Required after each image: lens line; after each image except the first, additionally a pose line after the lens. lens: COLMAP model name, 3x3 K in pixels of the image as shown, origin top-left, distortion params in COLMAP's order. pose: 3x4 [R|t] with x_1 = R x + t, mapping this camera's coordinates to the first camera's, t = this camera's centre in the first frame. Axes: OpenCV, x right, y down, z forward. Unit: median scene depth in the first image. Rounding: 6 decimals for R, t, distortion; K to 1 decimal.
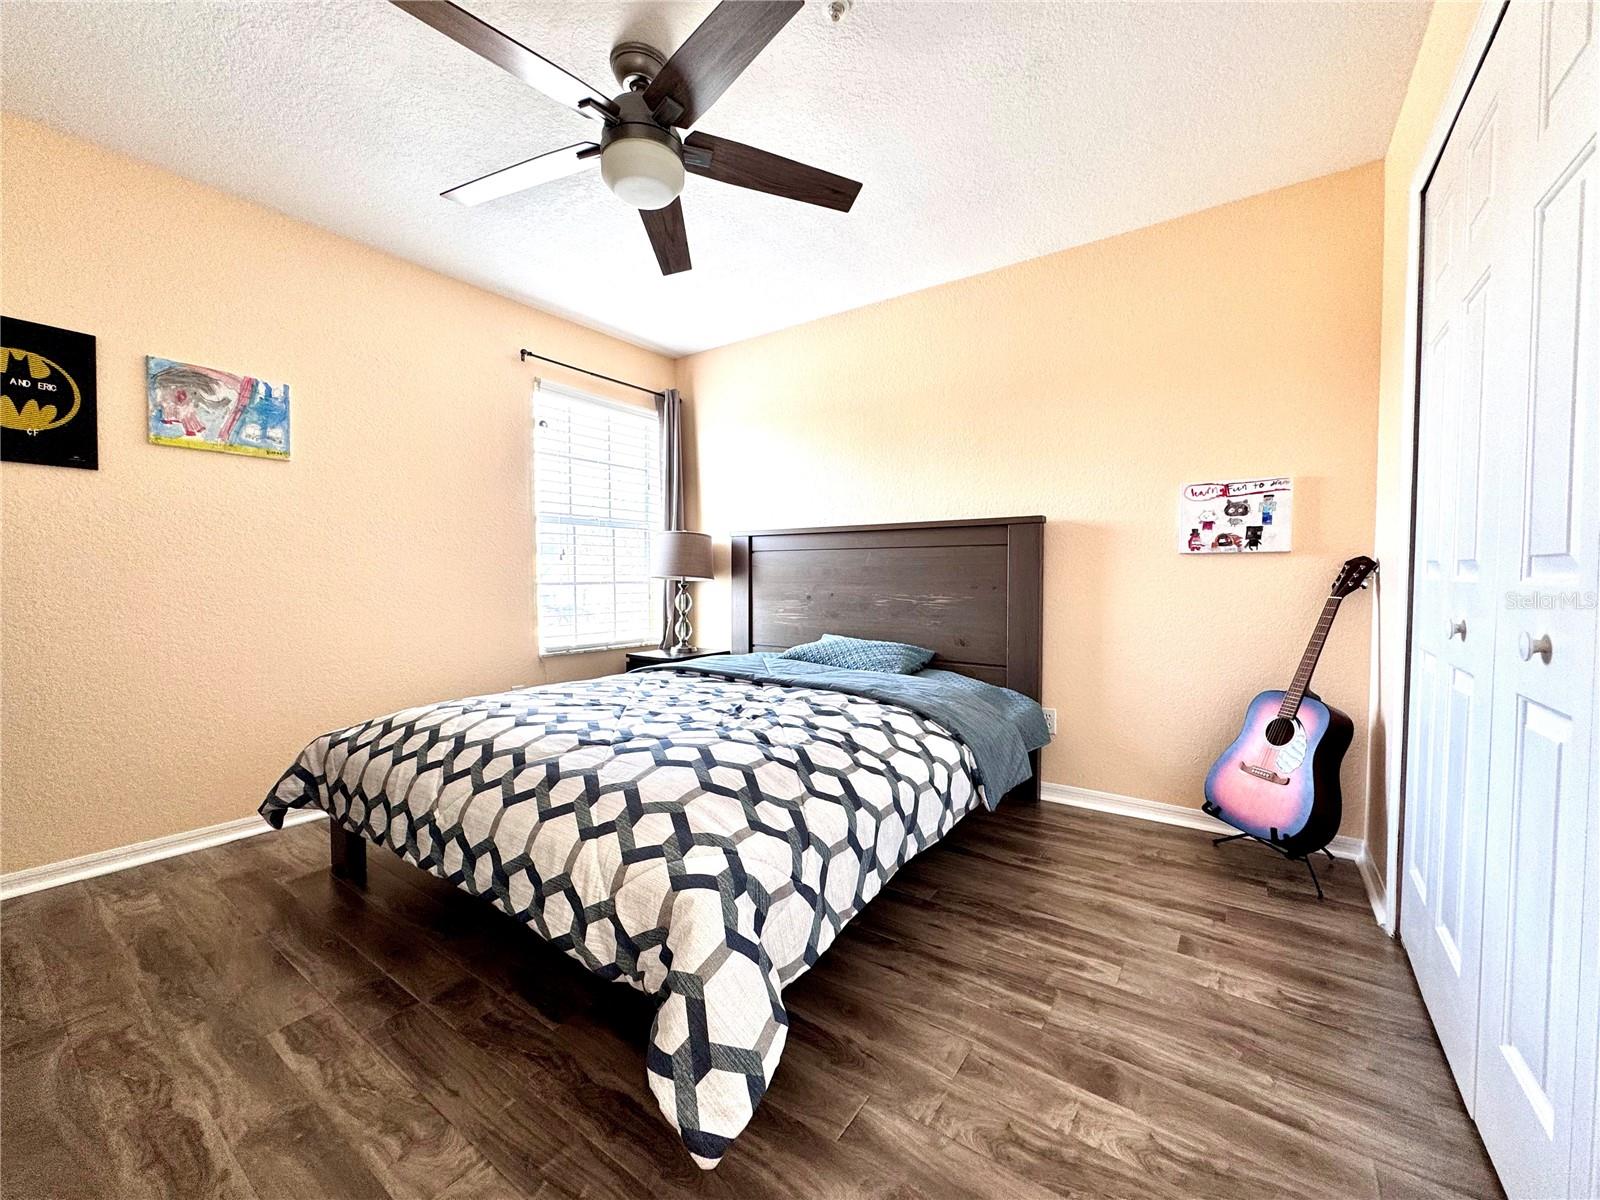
lens RADIAL K [[641.9, 0, 802.1], [0, 641.9, 595.0], [0, 0, 1]] dist [0.004740, 0.000378]
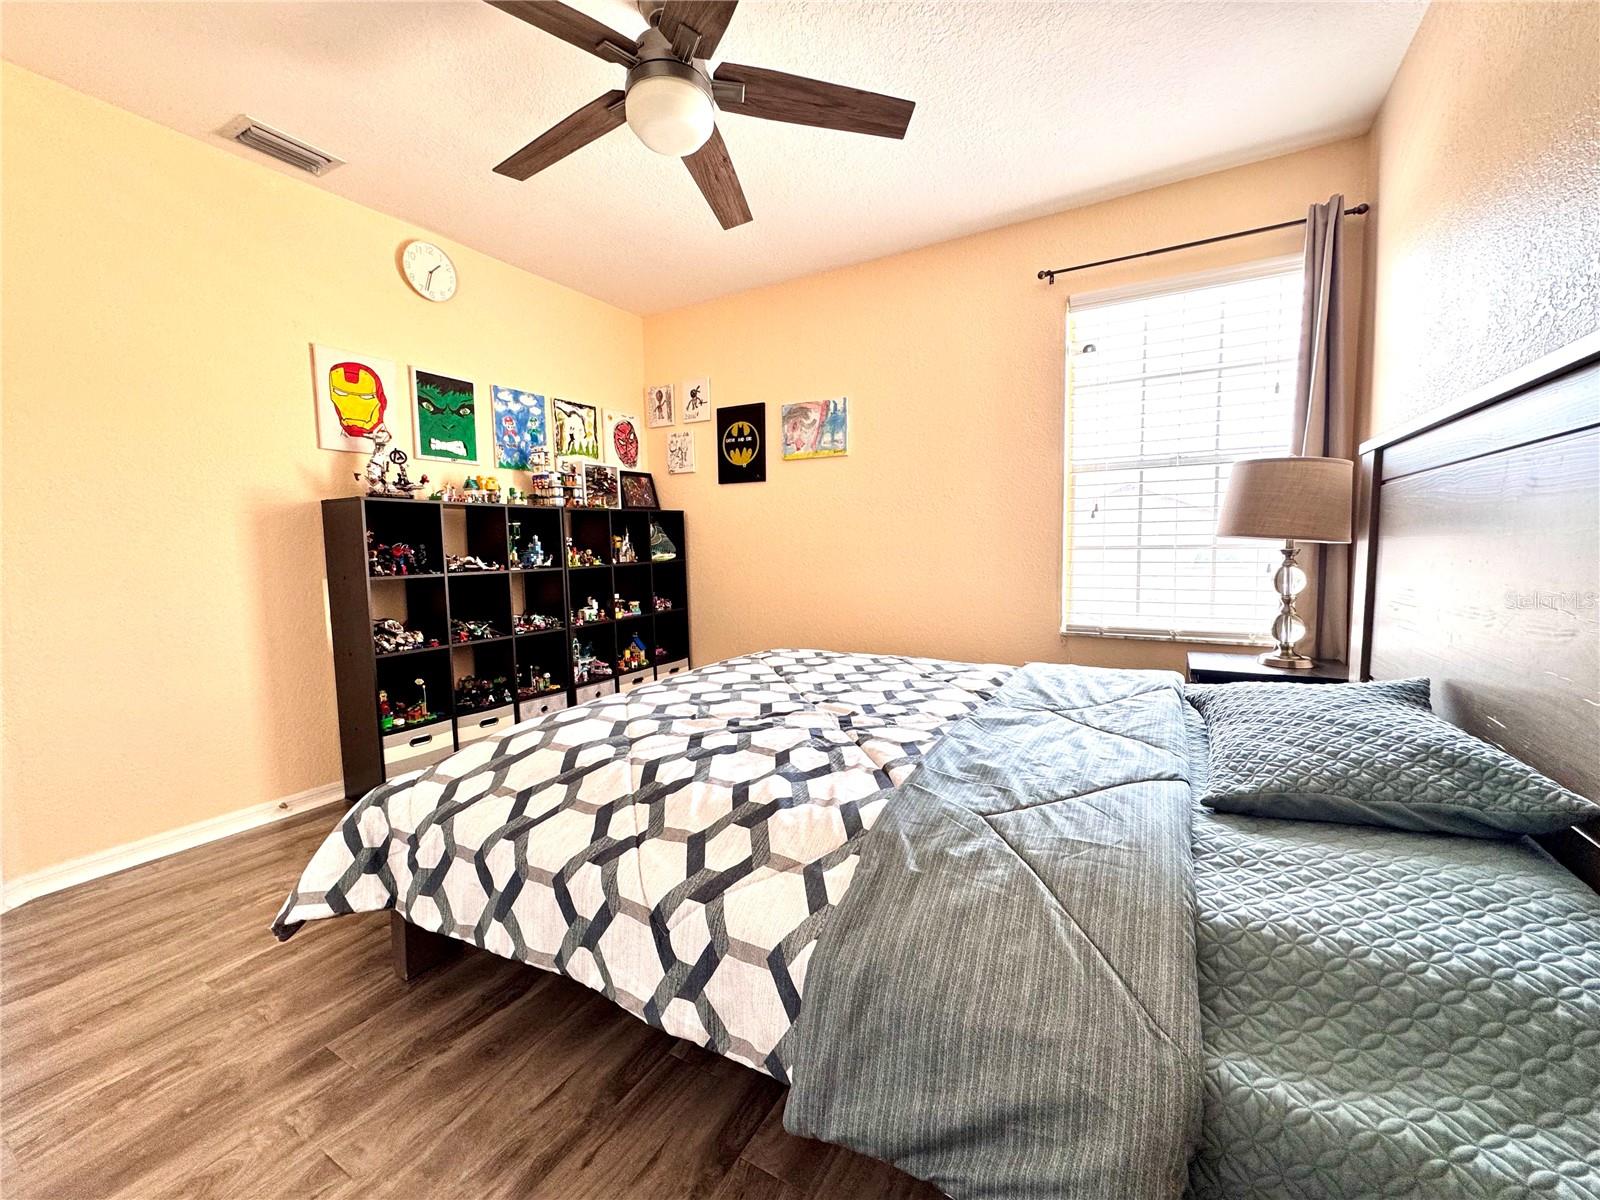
lens RADIAL K [[641.9, 0, 799.7], [0, 641.9, 597.1], [0, 0, 1]] dist [0.004740, 0.000378]
pose [[0.083138, 0.087522, -0.992687, 0.570461], [-0.015459, 0.996129, 0.086531, -0.029320], [0.996418, 0.008152, 0.084169, 0.827729]]
